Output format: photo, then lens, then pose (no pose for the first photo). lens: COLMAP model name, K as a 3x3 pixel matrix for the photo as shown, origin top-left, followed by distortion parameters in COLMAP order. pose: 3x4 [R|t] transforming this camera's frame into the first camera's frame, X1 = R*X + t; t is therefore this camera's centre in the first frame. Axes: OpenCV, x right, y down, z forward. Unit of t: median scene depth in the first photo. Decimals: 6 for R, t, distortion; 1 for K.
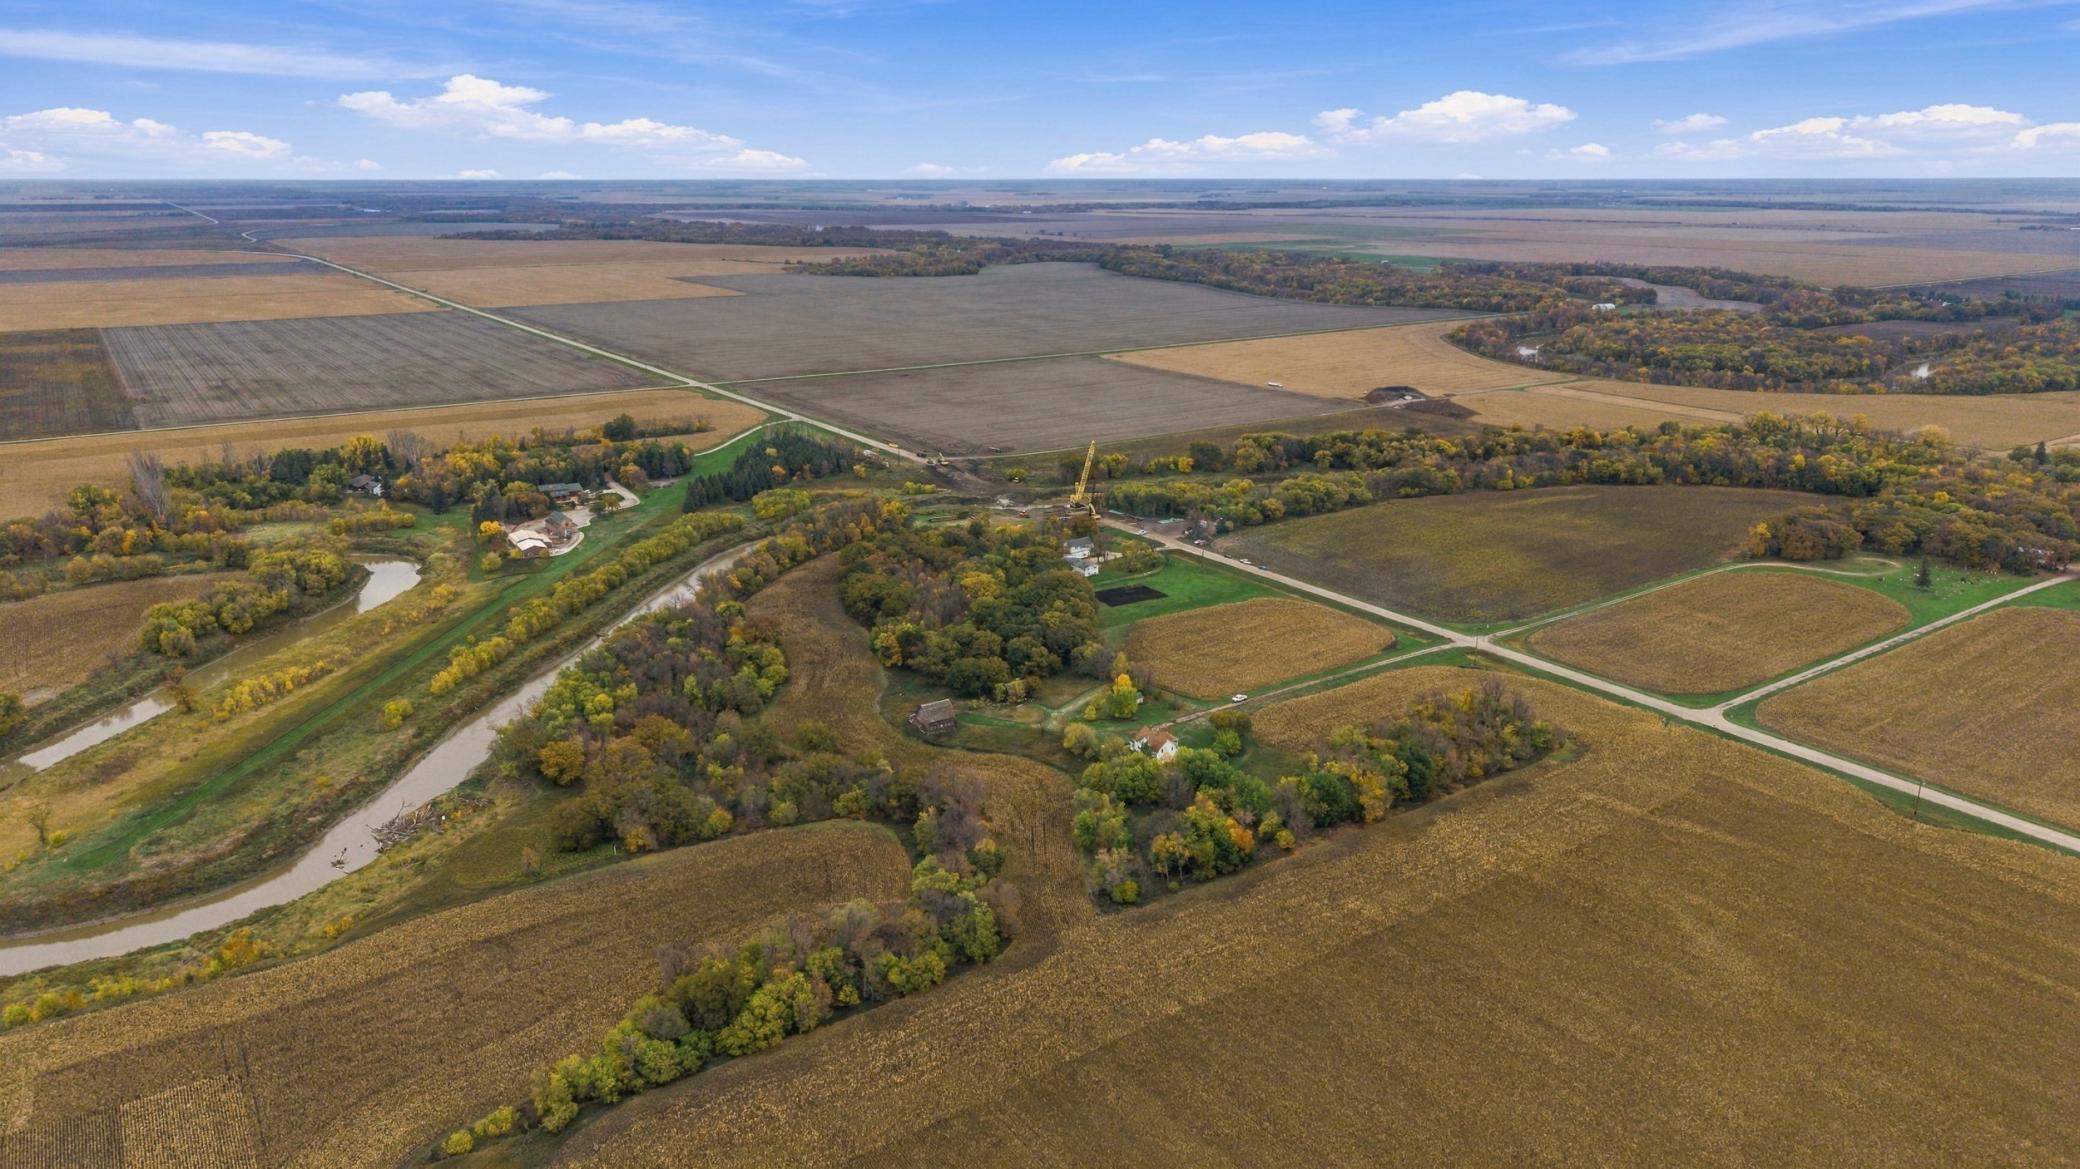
lens RADIAL K [[1370.7, 0, 1055.9], [0, 1370.7, 595.2], [0, 0, 1]] dist [0.027679, -0.009530]
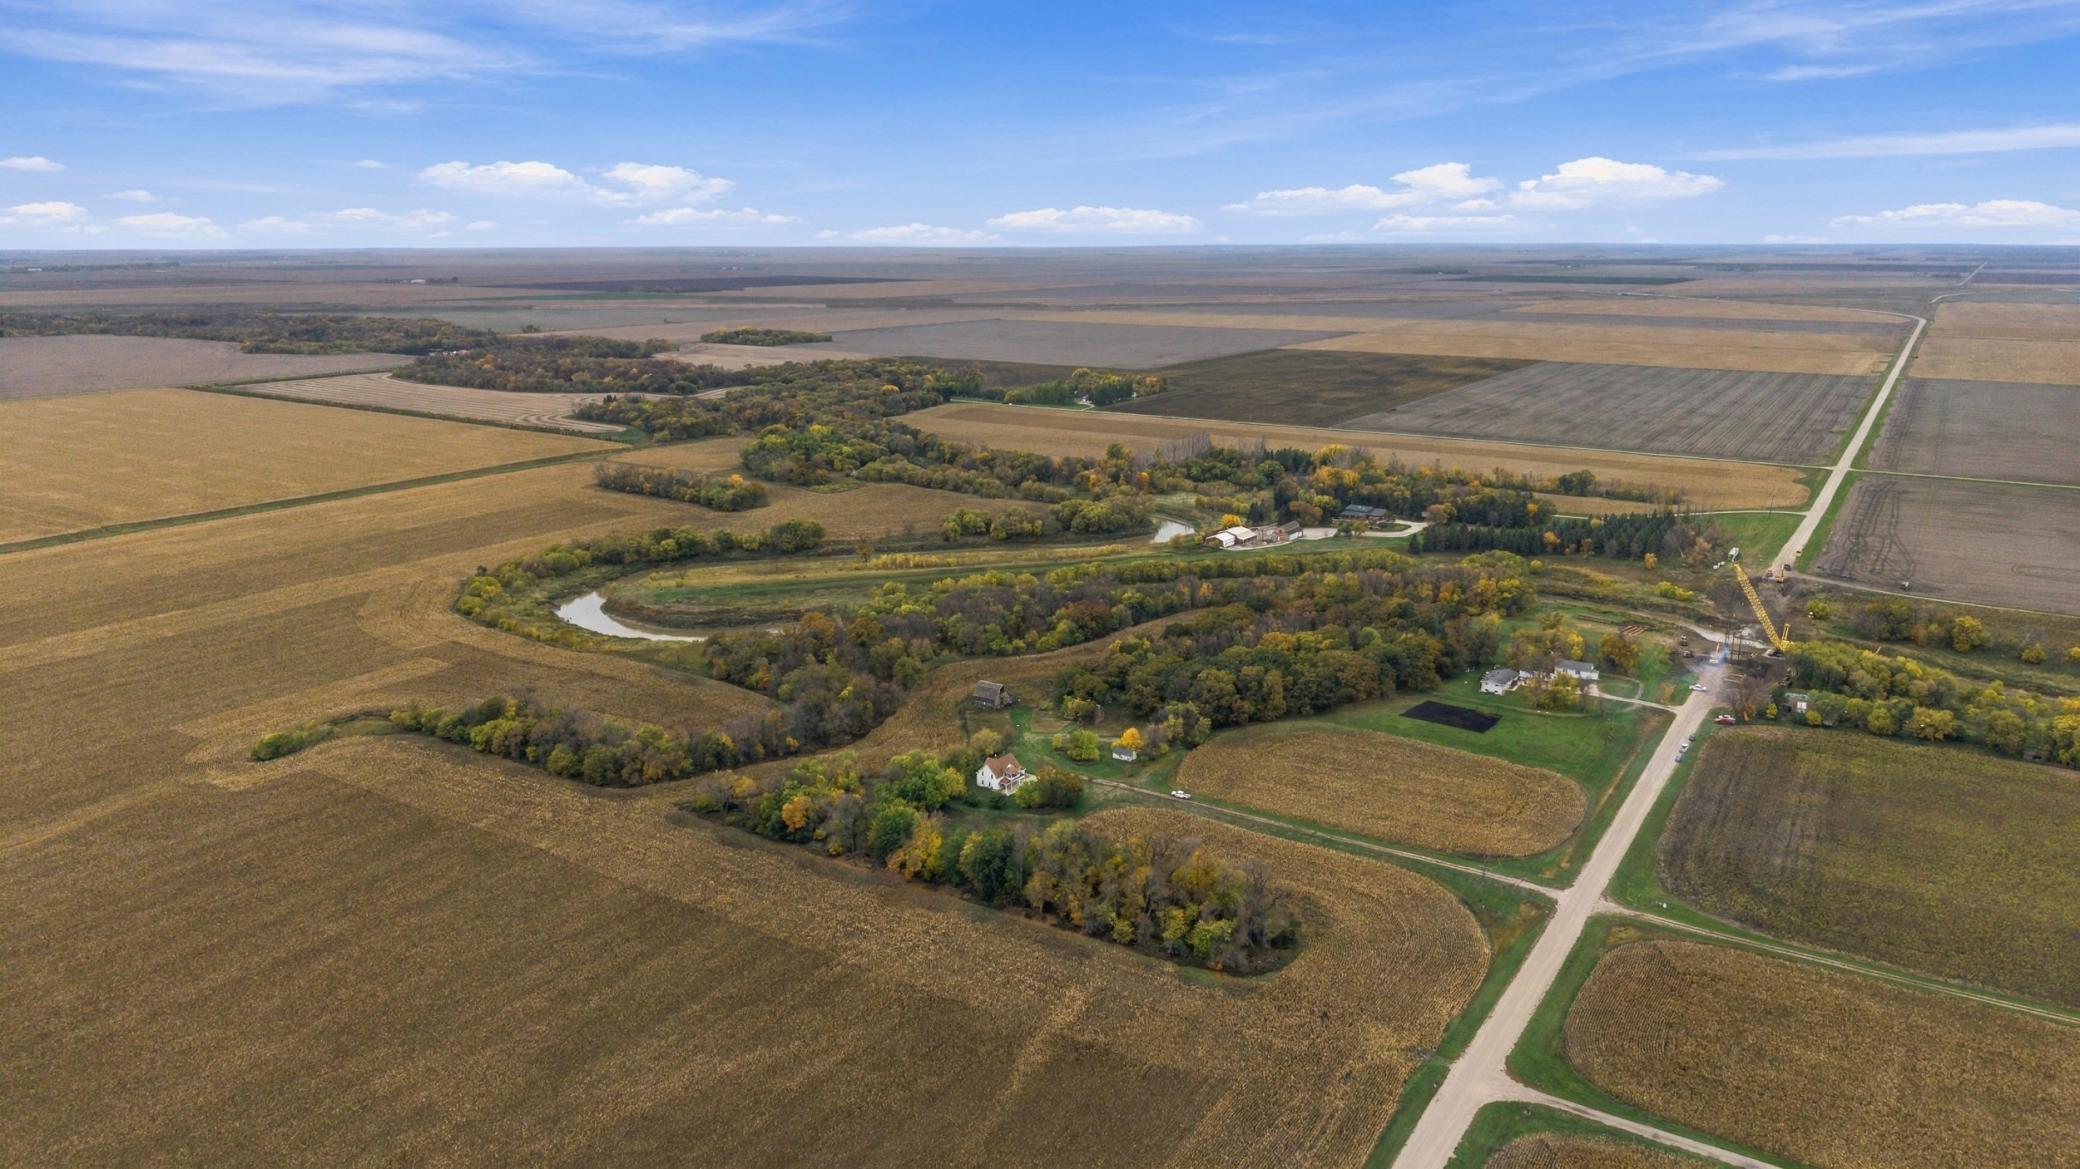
lens RADIAL K [[1368.5, 0, 1054.6], [0, 1368.5, 540.7], [0, 0, 1]] dist [0.021454, -0.022327]
pose [[0.382344, 0.195835, -0.903029, 1.072988], [-0.264165, 0.959661, 0.096268, -0.184762], [0.885454, 0.201741, 0.418654, 0.606893]]
